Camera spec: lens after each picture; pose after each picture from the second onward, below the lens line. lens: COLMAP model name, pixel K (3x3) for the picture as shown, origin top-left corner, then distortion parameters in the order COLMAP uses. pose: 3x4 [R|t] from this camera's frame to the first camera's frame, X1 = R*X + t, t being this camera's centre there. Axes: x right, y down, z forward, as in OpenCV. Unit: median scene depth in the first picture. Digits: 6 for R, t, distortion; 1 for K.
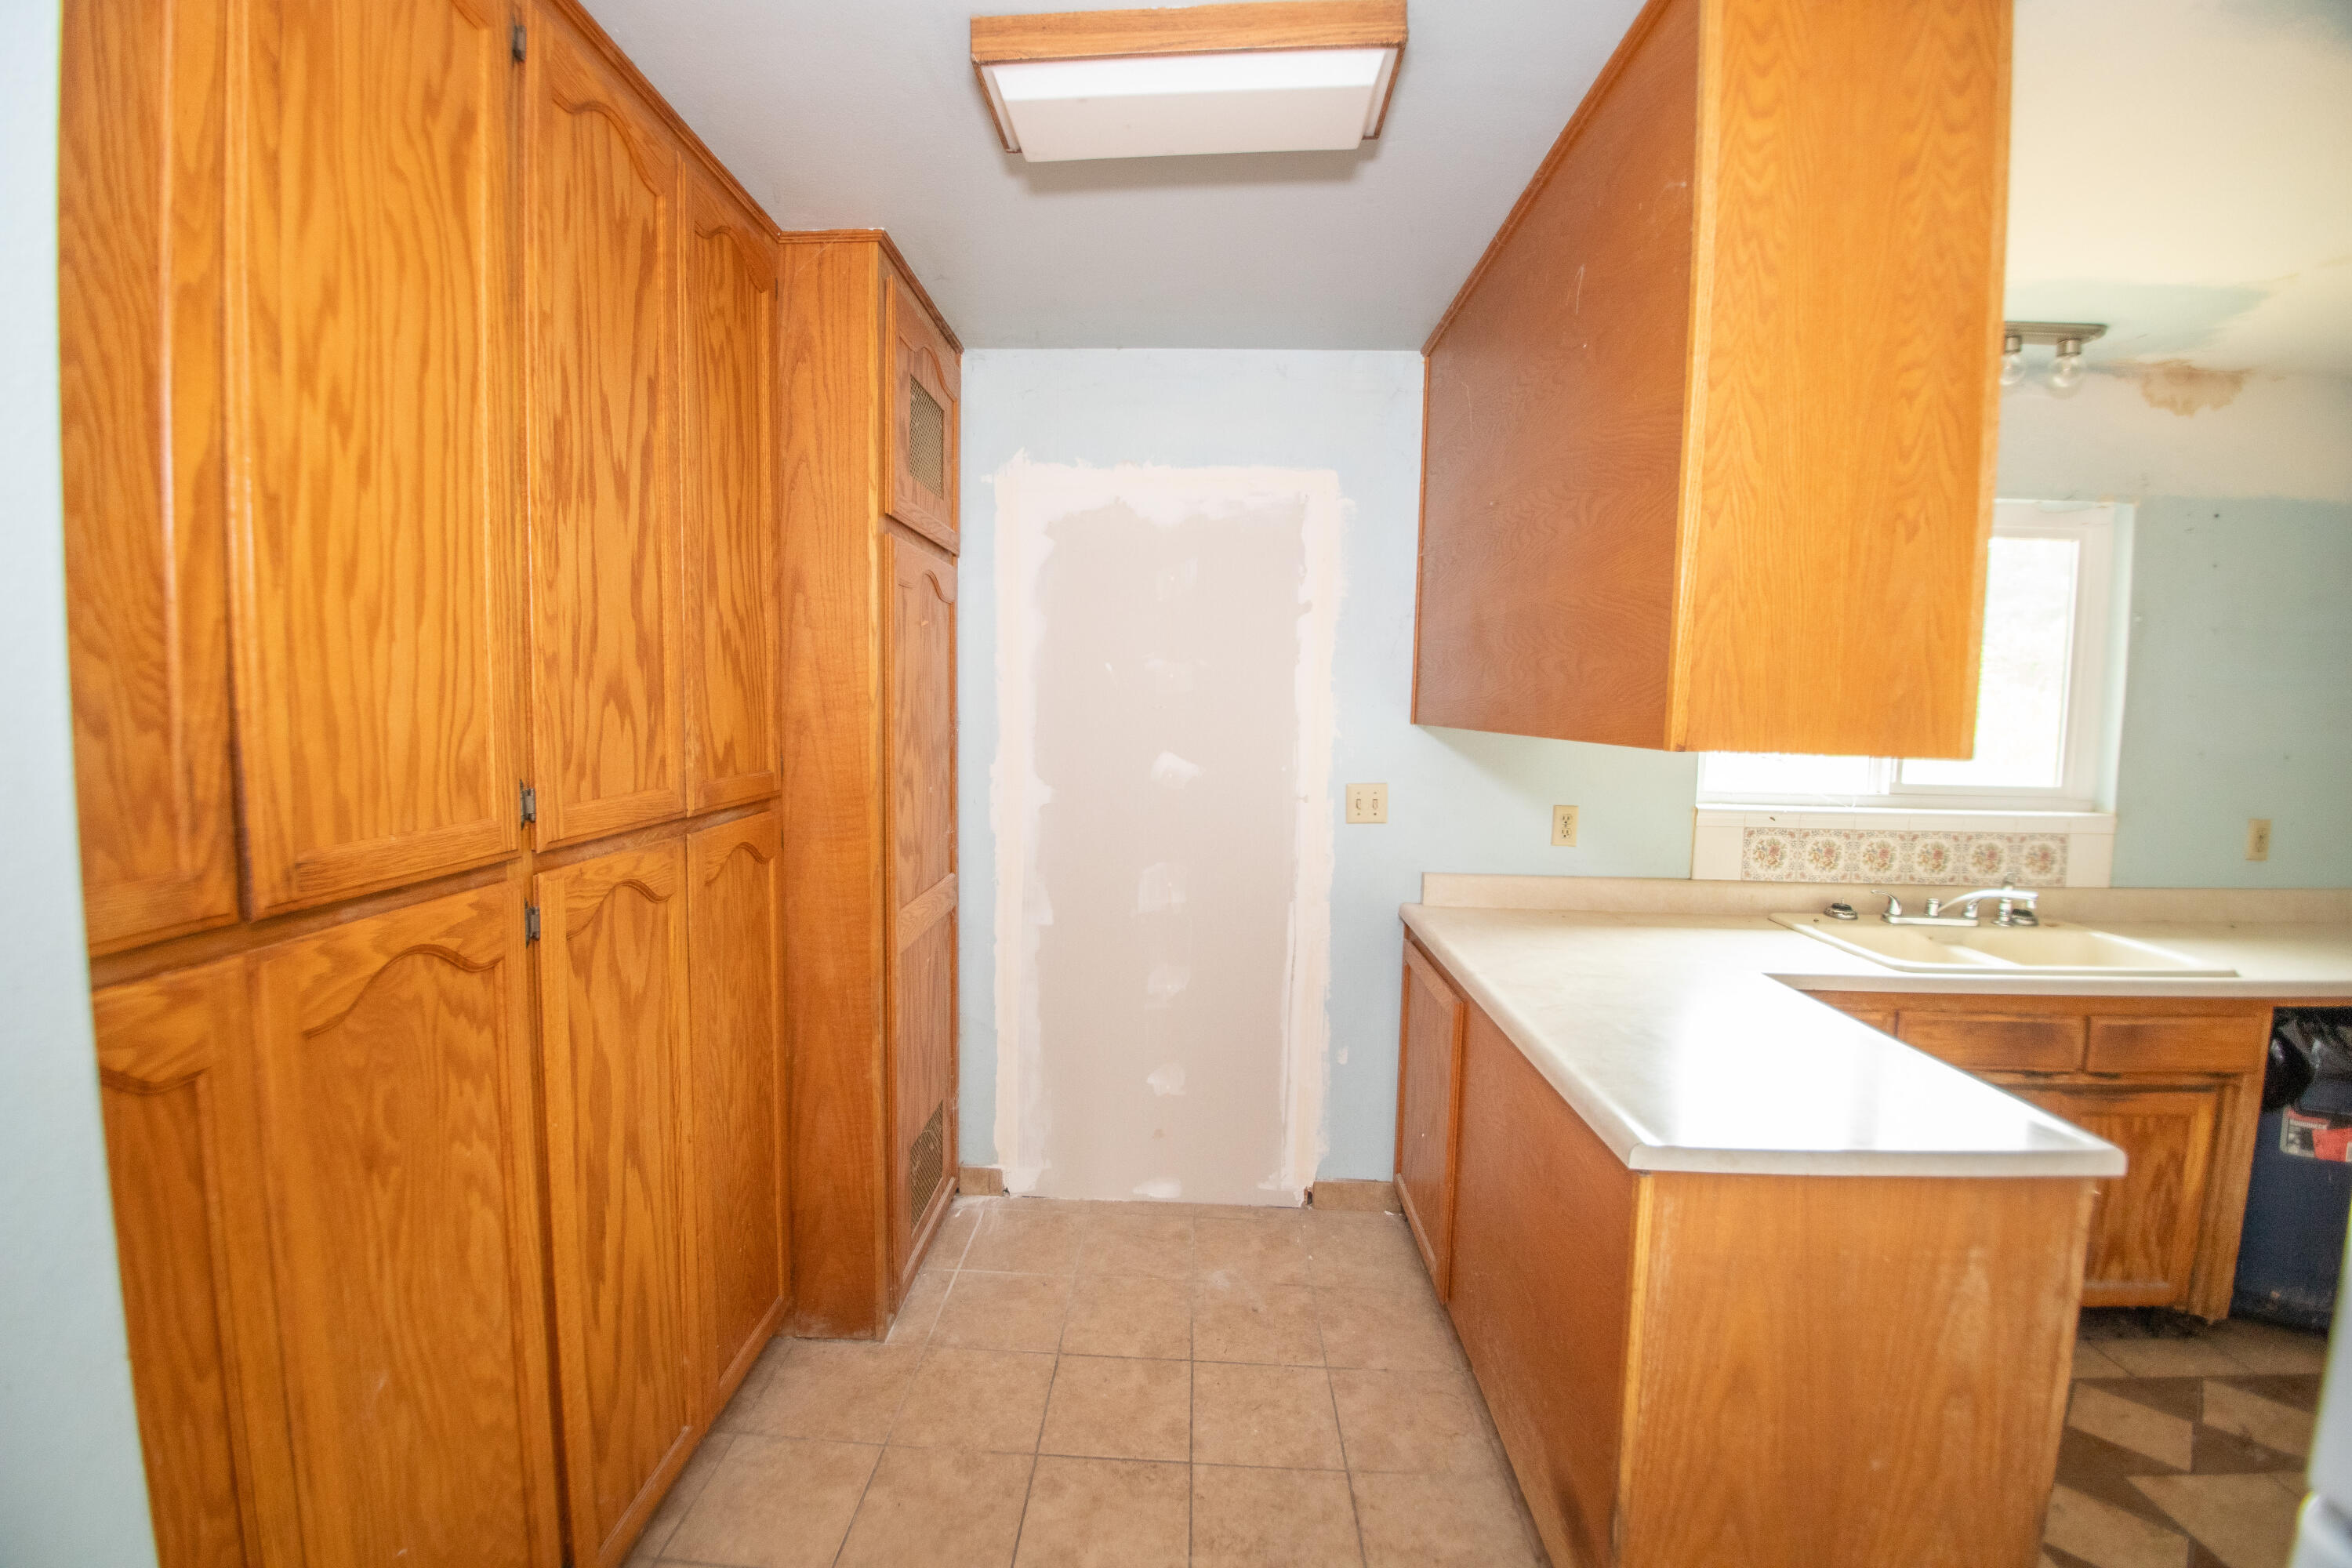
lens RADIAL K [[992.2, 0, 1174.3], [0, 992.2, 780.1], [0, 0, 1]] dist [-0.014814, -0.001684]
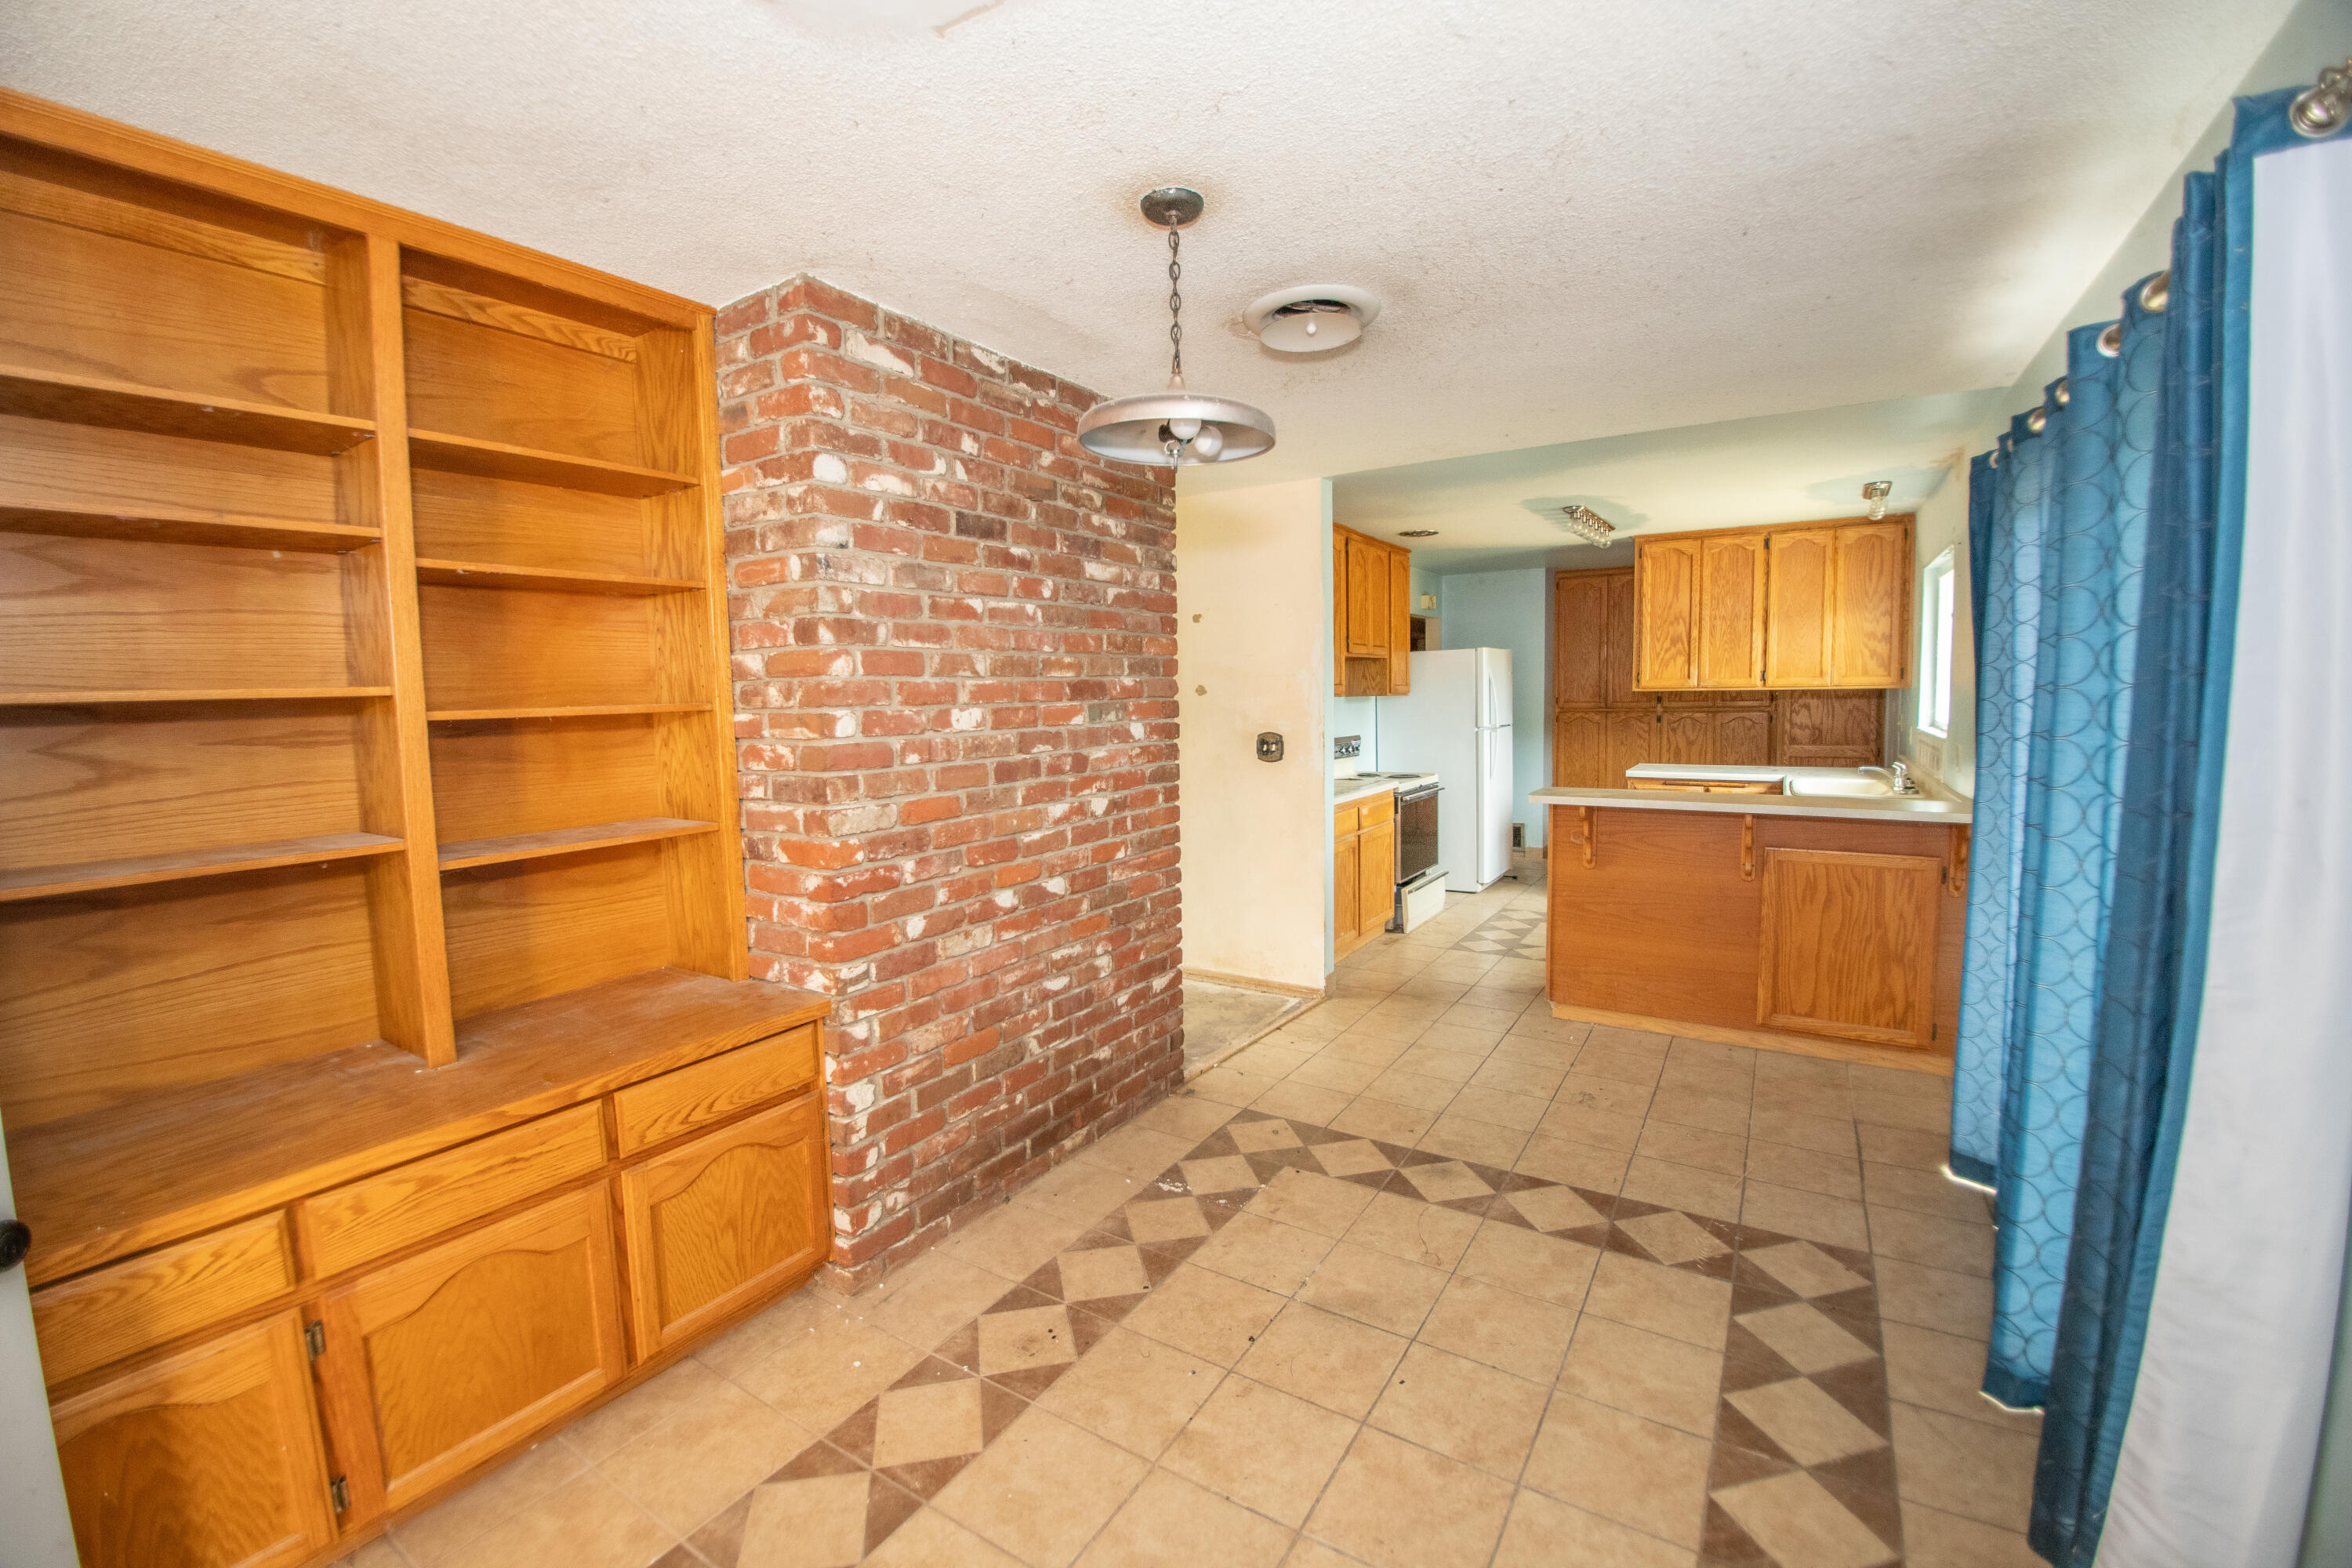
lens RADIAL K [[992.2, 0, 1166.6], [0, 992.2, 773.3], [0, 0, 1]] dist [-0.014814, -0.001684]
pose [[-0.509978, 0.064548, -0.857762, 3.005840], [-0.060959, 0.991962, 0.110889, -0.007686], [0.858025, 0.108839, -0.501944, 0.720476]]
